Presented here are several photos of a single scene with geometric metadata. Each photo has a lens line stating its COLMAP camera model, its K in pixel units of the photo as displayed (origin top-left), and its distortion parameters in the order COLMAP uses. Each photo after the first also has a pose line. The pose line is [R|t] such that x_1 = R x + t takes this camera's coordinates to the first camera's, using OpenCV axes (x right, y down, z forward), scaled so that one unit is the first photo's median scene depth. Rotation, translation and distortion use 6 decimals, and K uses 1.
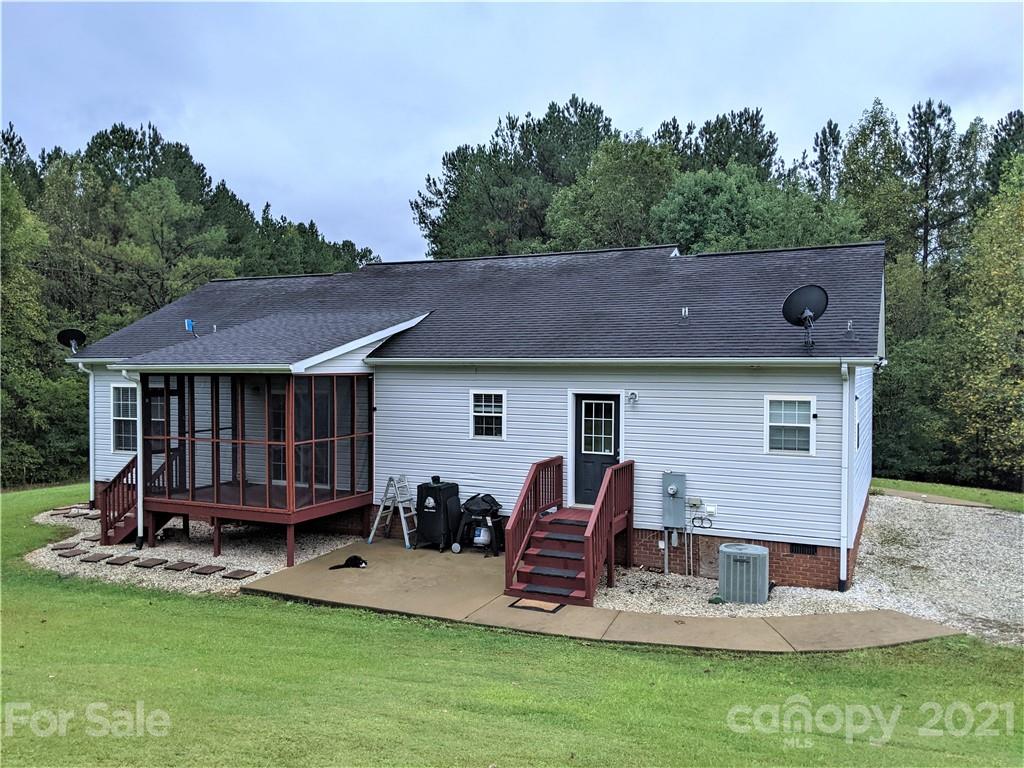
lens RADIAL K [[830.2, 0, 516.2], [0, 830.2, 389.6], [0, 0, 1]] dist [0.121136, -0.234731]
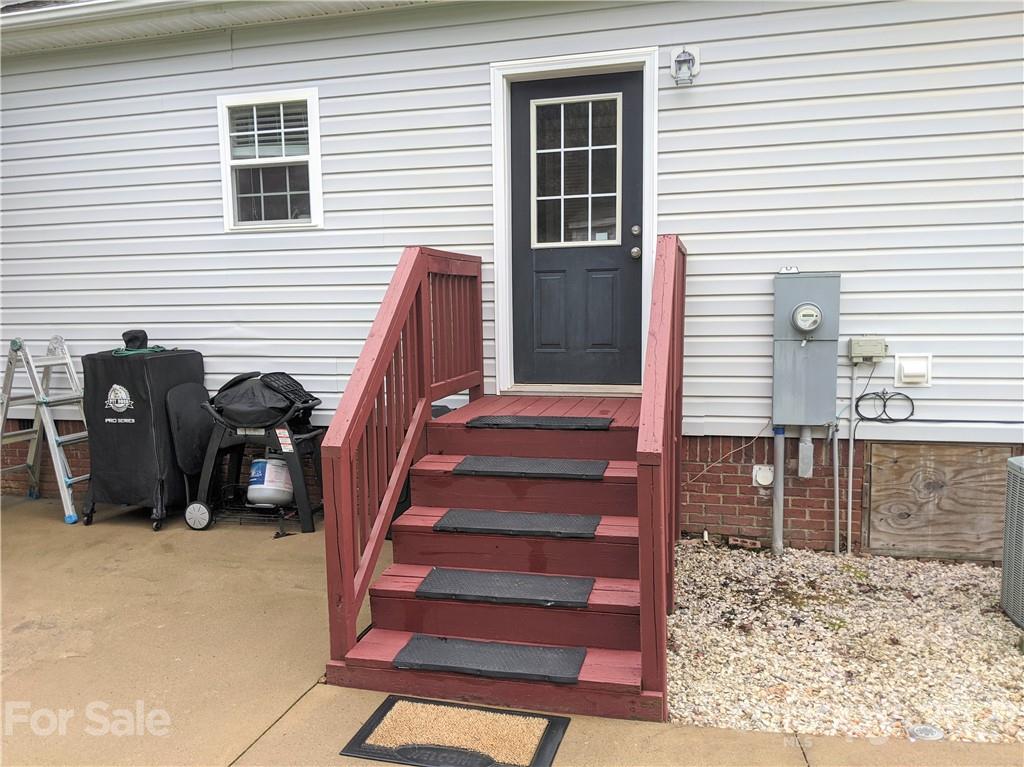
lens RADIAL K [[830.2, 0, 516.2], [0, 830.2, 389.1], [0, 0, 1]] dist [0.121136, -0.234731]
pose [[0.979492, -0.033559, 0.198670, -0.004558], [0.019751, 0.997275, 0.071078, 0.114437], [-0.200514, -0.065696, 0.977486, 0.634898]]
